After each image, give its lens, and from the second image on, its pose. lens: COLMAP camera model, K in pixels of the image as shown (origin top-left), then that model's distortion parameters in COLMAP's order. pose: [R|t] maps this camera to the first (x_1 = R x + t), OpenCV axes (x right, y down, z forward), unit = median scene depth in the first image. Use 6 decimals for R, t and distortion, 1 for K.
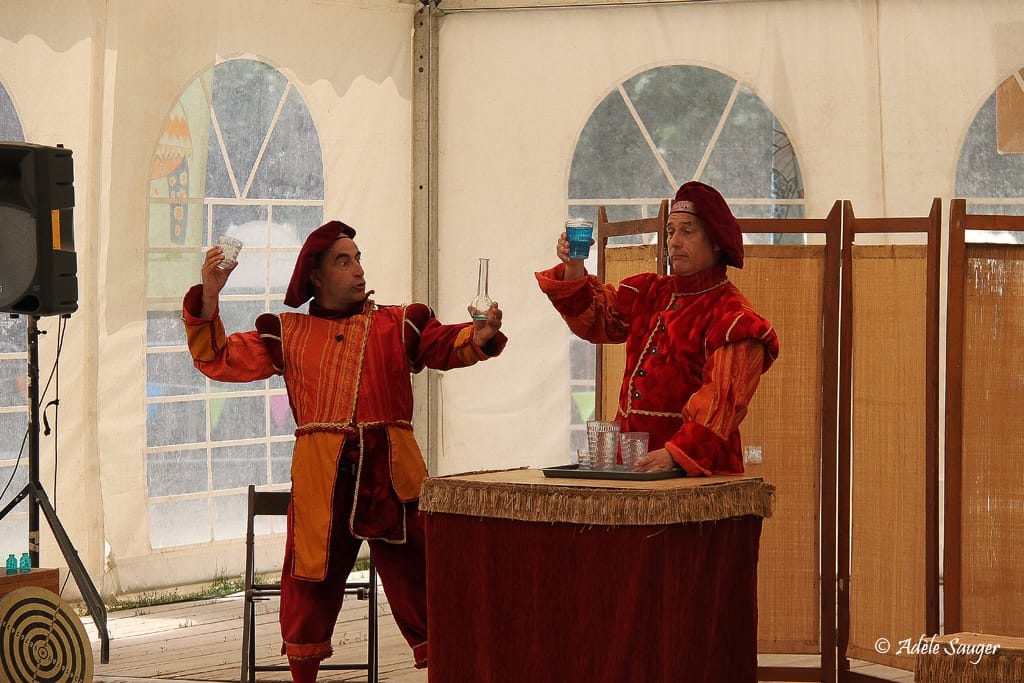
lens RADIAL K [[3301.0, 0, 512.0], [0, 3301.0, 341.5], [0, 0, 1]] dist [0.963087, -1.507367]
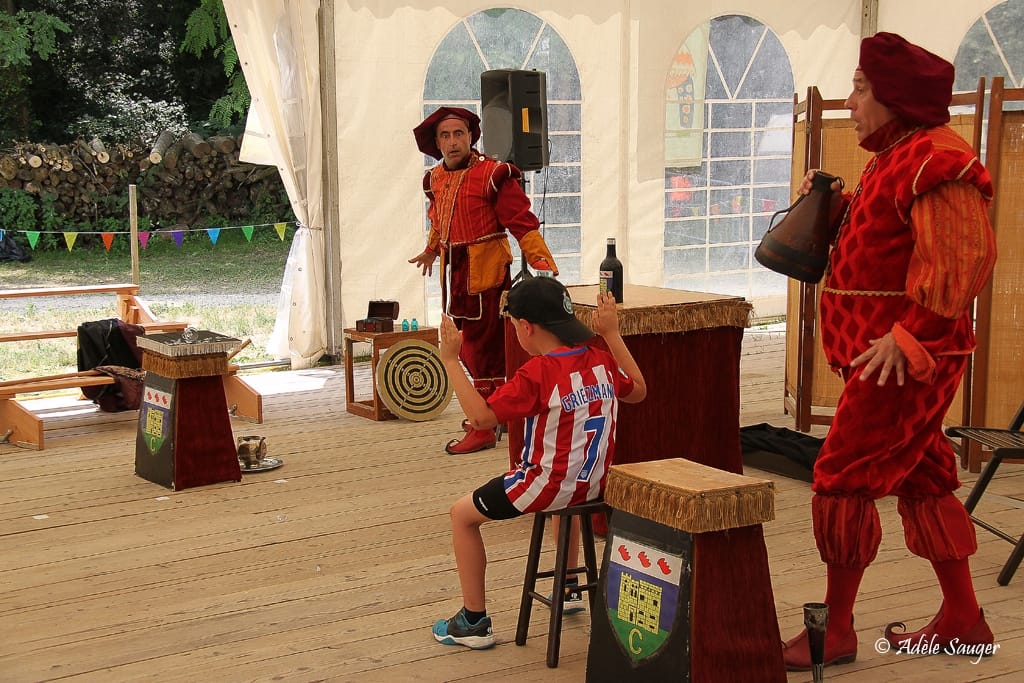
lens RADIAL K [[1433.9, 0, 512.0], [0, 1433.9, 341.5], [0, 0, 1]] dist [0.085027, 0.010679]
pose [[0.886898, 0.048113, -0.459454, 0.165664], [0.004358, 0.993646, 0.112464, -0.003682], [0.461946, -0.101747, 0.881053, 0.302269]]
